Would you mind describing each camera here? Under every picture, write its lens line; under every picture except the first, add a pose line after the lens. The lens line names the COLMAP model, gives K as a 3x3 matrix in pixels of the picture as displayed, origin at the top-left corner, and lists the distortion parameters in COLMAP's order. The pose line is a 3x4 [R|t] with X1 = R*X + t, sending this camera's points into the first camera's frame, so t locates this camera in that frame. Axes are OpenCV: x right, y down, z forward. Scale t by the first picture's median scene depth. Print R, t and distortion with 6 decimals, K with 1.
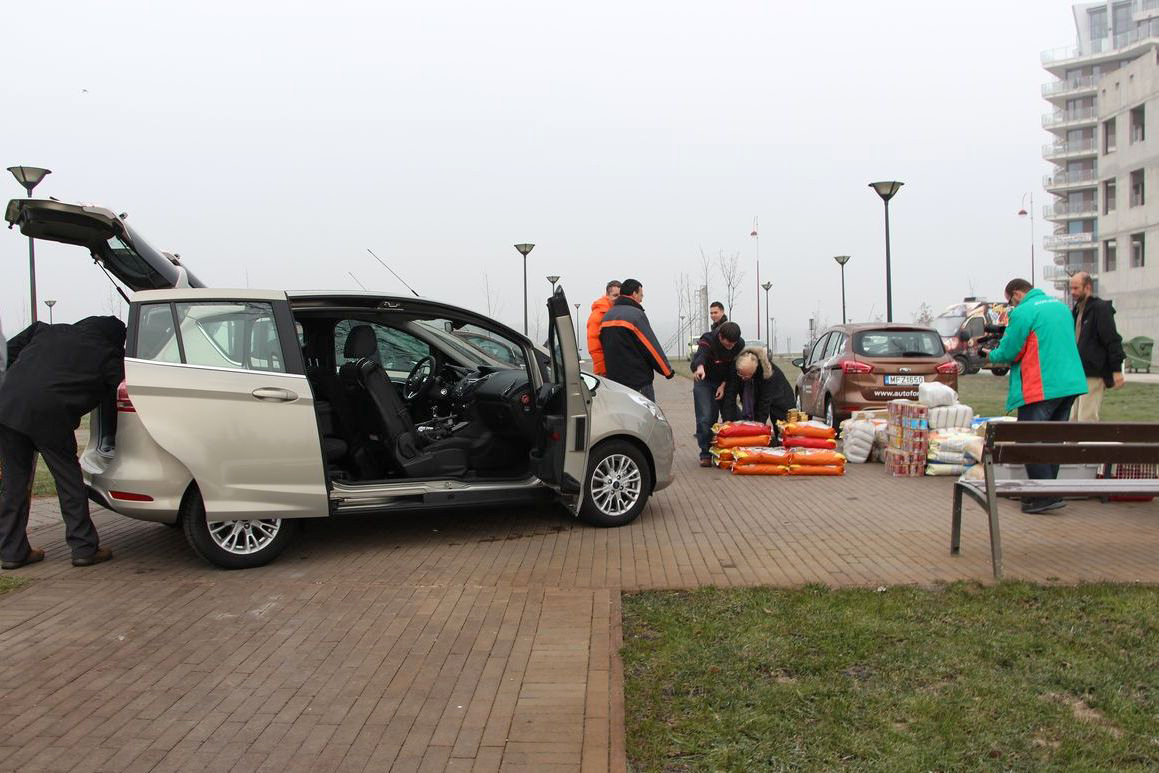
lens RADIAL K [[954.3, 0, 588.3], [0, 954.3, 390.3], [0, 0, 1]] dist [-0.187016, 0.169035]
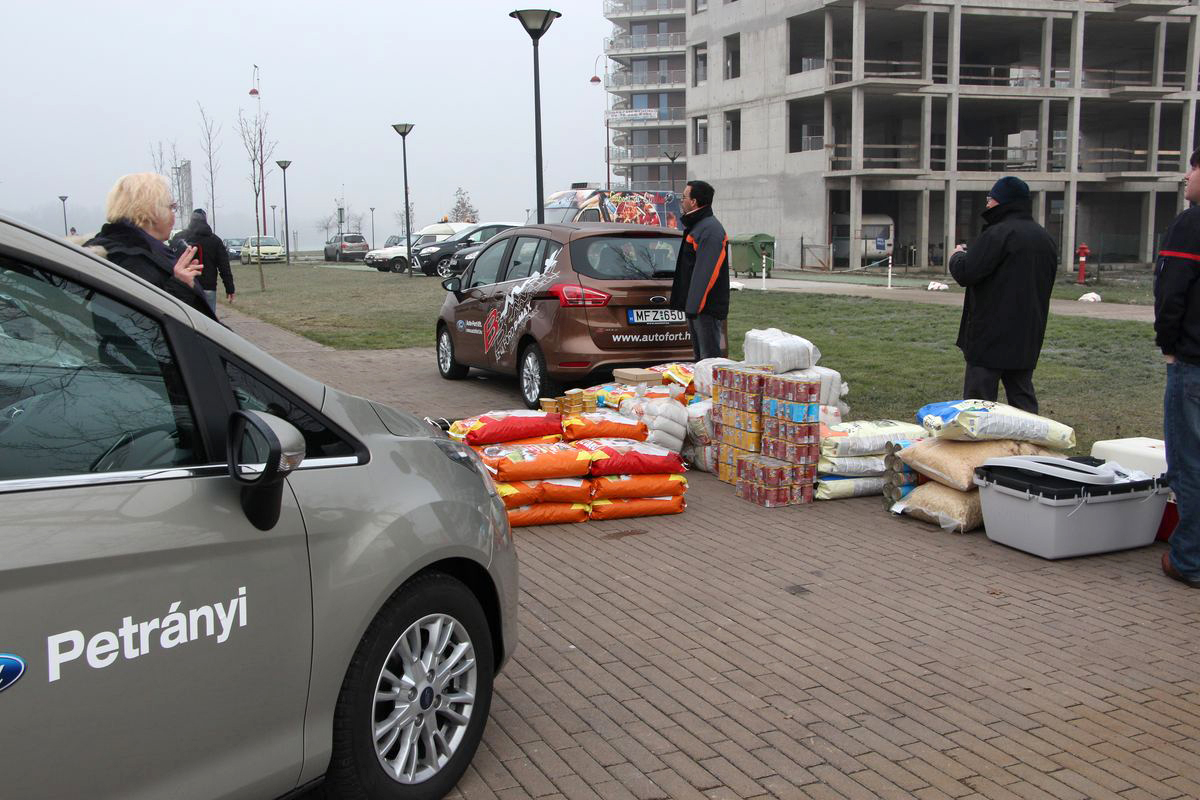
lens RADIAL K [[1176.0, 0, 600.0], [0, 1176.0, 400.0], [0, 0, 1]] dist [-0.087449, 0.000753]
pose [[0.892111, -0.055694, 0.448371, -0.020823], [0.015720, 0.995599, 0.092391, -0.010691], [-0.451544, -0.075374, 0.889060, 0.115749]]
